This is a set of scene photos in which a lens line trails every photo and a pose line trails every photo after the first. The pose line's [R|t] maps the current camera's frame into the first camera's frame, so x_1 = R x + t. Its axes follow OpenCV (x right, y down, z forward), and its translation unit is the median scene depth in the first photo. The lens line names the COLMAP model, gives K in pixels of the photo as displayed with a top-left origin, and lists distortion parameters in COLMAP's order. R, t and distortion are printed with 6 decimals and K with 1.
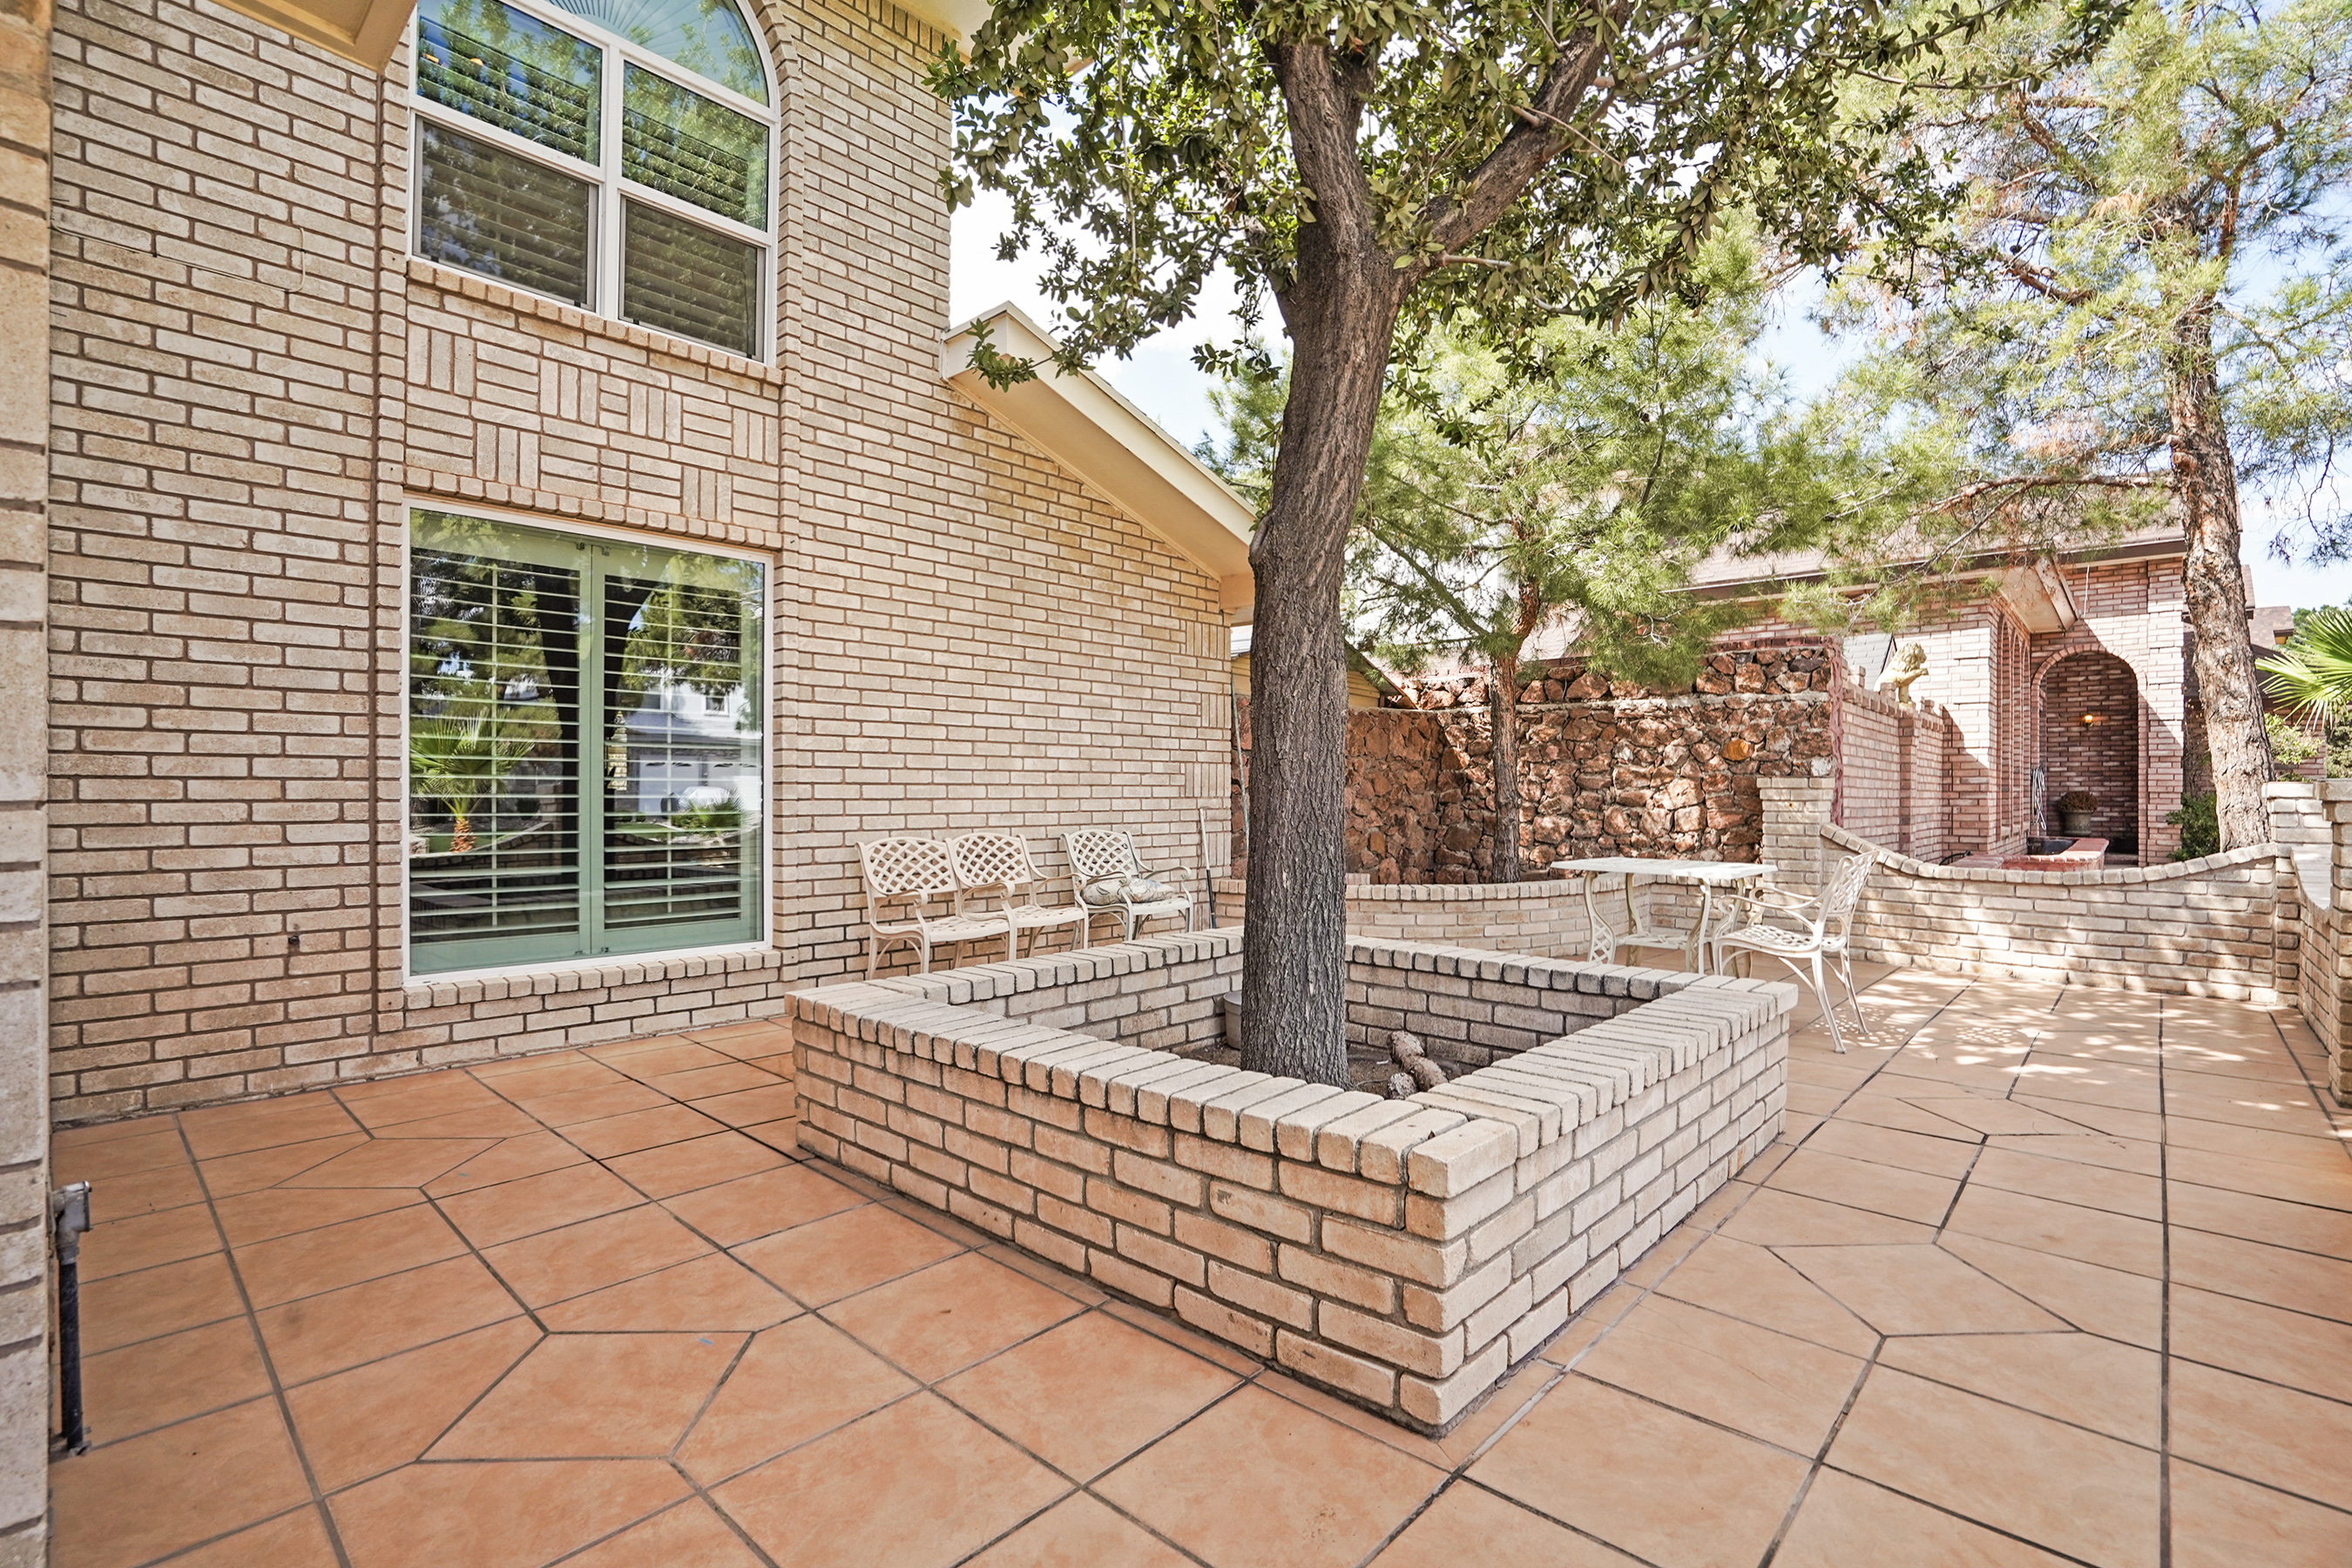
lens RADIAL K [[1092.0, 0, 1156.0], [0, 1092.0, 783.7], [0, 0, 1]] dist [-0.045770, 0.011666]
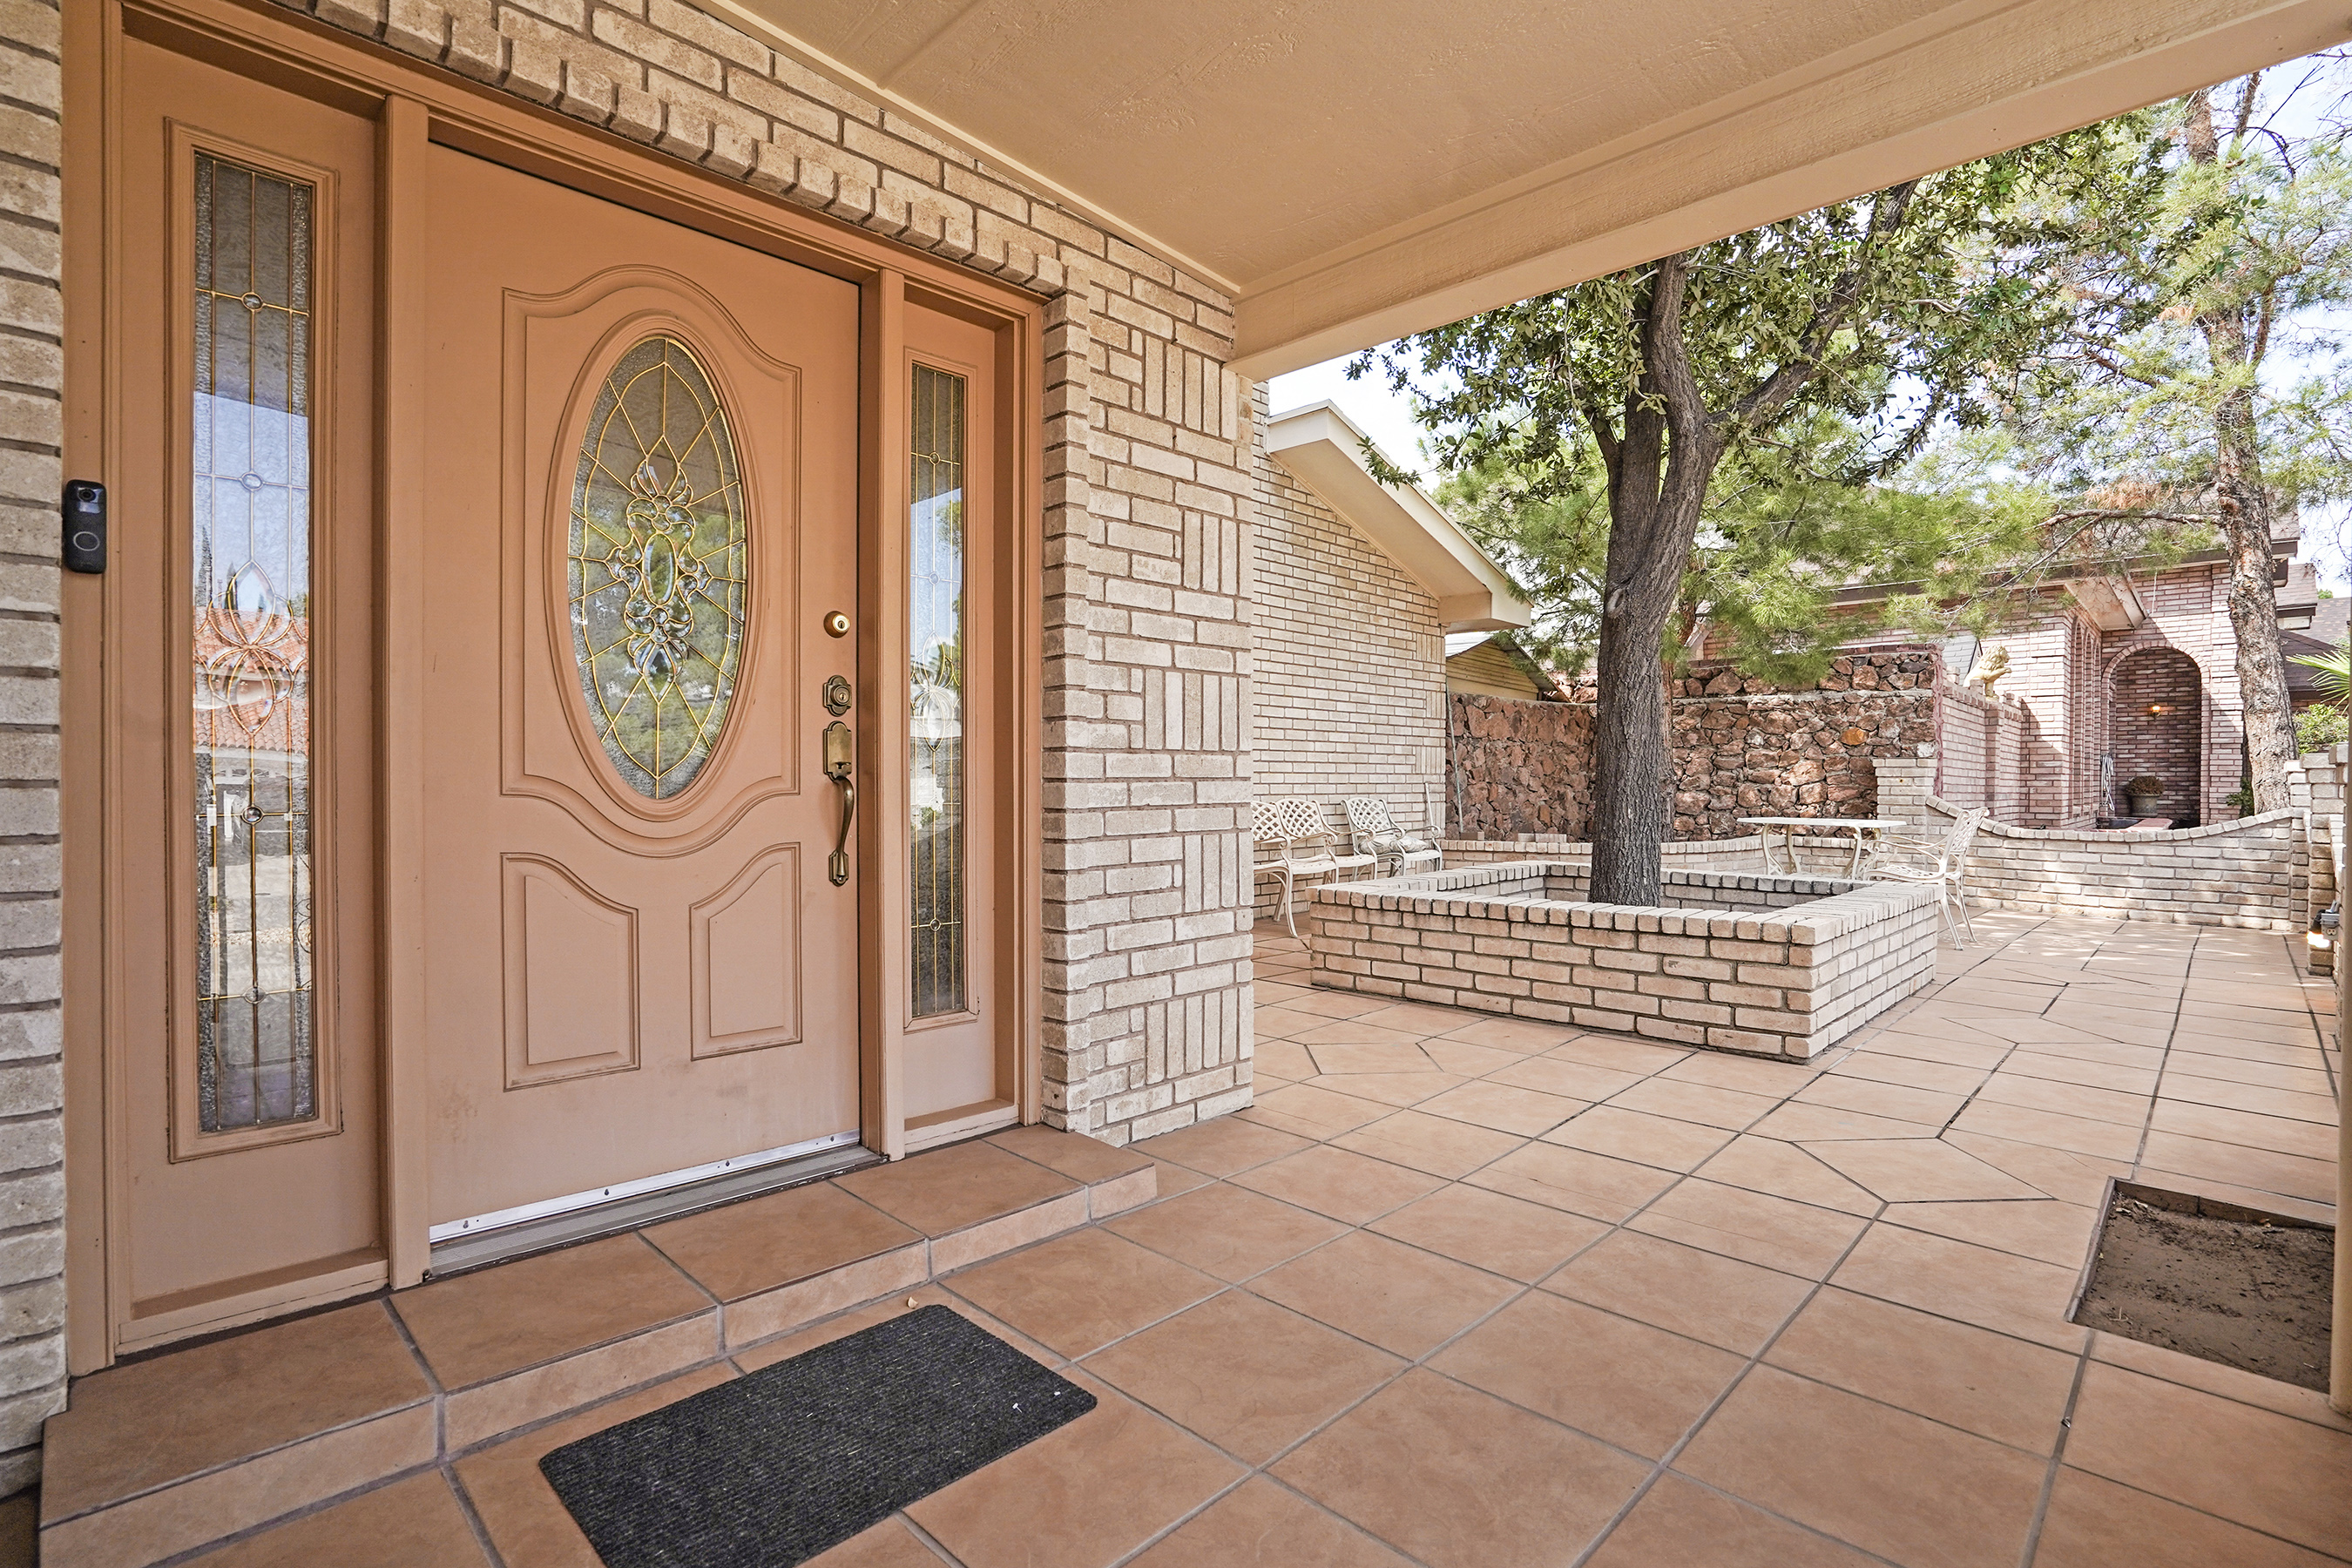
lens RADIAL K [[1092.0, 0, 1179.3], [0, 1092.0, 790.8], [0, 0, 1]] dist [-0.045770, 0.011666]
pose [[0.999638, 0.000348, -0.026912, -0.224457], [0.000077, 0.999875, 0.015809, 0.012598], [0.026914, -0.015805, 0.999513, -0.275807]]
